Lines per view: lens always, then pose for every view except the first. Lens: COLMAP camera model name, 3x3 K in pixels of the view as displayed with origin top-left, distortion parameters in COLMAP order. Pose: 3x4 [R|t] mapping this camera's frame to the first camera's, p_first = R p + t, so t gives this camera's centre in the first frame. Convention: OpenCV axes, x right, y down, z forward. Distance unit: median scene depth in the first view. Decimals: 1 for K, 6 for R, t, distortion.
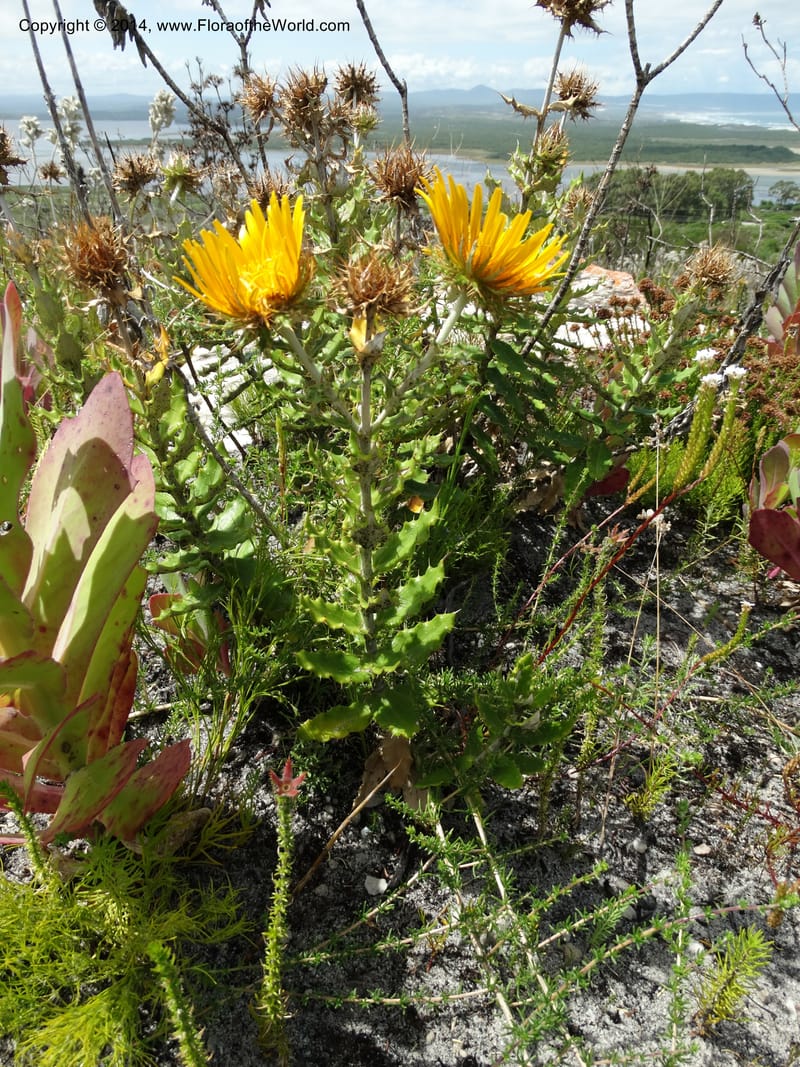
lens RADIAL K [[779.4, 0, 400.0], [0, 779.4, 533.5], [0, 0, 1]] dist [-0.000351, -0.004289]
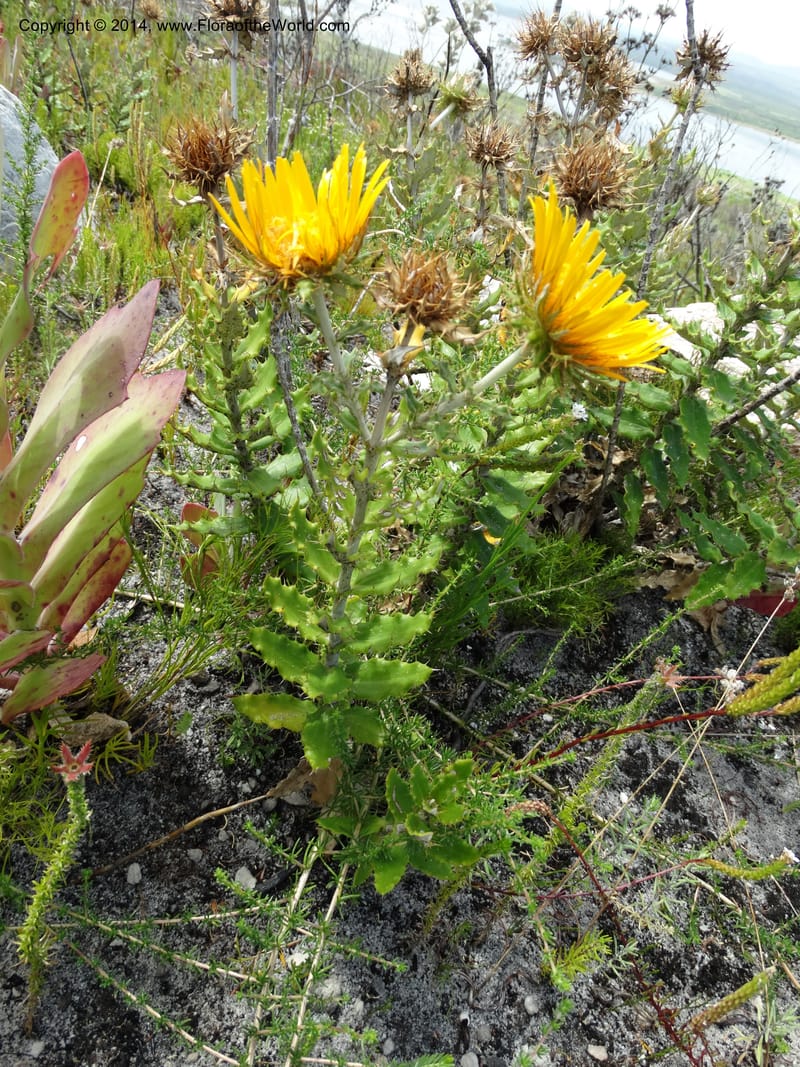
lens RADIAL K [[779.4, 0, 400.0], [0, 779.4, 533.5], [0, 0, 1]] dist [-0.000351, -0.004289]
pose [[0.863406, 0.438134, -0.250137, 0.162434], [-0.419973, 0.898905, 0.124867, -0.109951], [0.279558, -0.002760, 0.960125, 0.128687]]
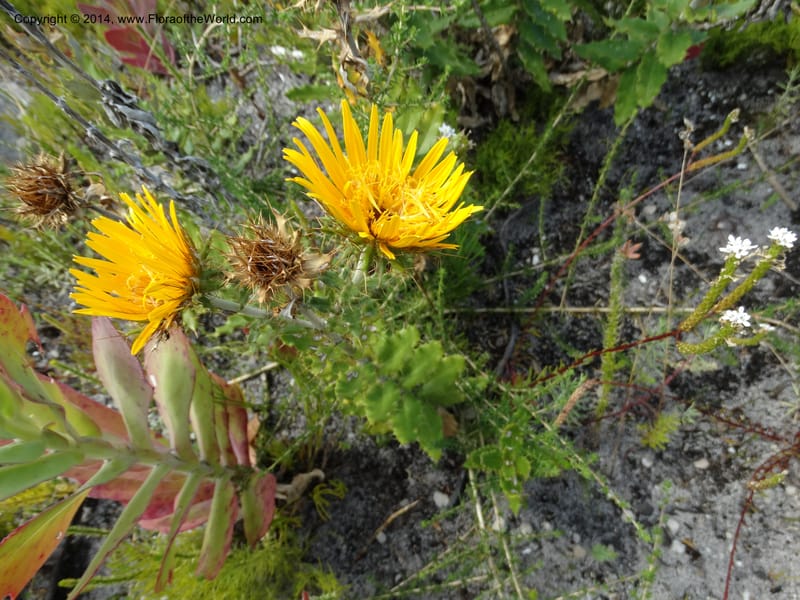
lens RADIAL K [[584.4, 0, 400.0], [0, 584.4, 300.0], [0, 0, 1]] dist [-0.000351, -0.004289]
pose [[0.960320, -0.048325, -0.274682, 0.185842], [0.189693, 0.835162, 0.516257, -0.379287], [0.204456, -0.547877, 0.811189, 0.272928]]
